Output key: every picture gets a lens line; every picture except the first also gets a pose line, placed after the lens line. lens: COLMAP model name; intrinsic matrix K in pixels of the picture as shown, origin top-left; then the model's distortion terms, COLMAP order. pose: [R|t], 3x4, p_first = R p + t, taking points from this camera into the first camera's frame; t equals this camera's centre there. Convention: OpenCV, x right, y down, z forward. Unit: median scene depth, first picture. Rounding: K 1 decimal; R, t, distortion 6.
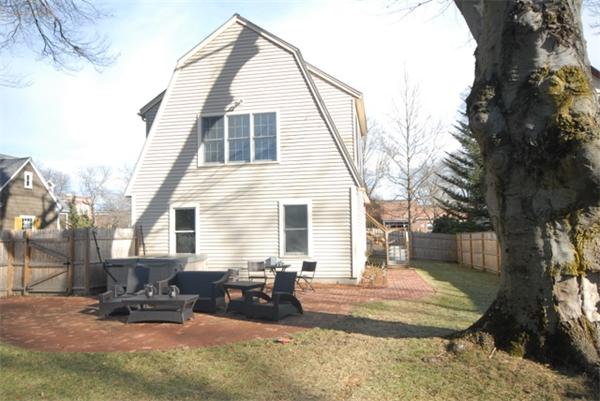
lens RADIAL K [[395.2, 0, 300.1], [0, 395.2, 223.9], [0, 0, 1]] dist [-0.000781, 0.042225]
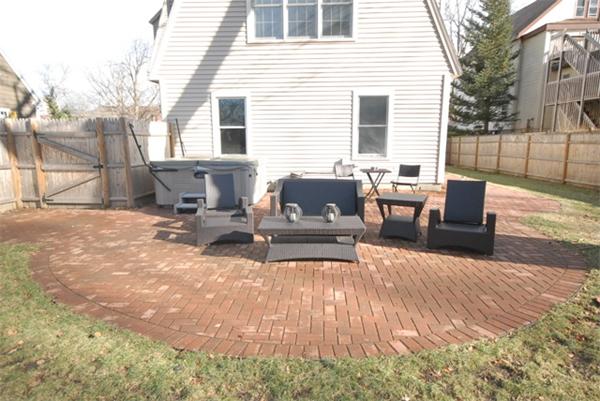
lens RADIAL K [[347.3, 0, 300.5], [0, 347.3, 203.4], [0, 0, 1]] dist [0.018311, 0.001201]
pose [[0.992213, -0.012201, 0.123954, -0.263934], [-0.014236, 0.977559, 0.210178, 0.021656], [-0.123737, -0.210306, 0.969773, 0.272200]]
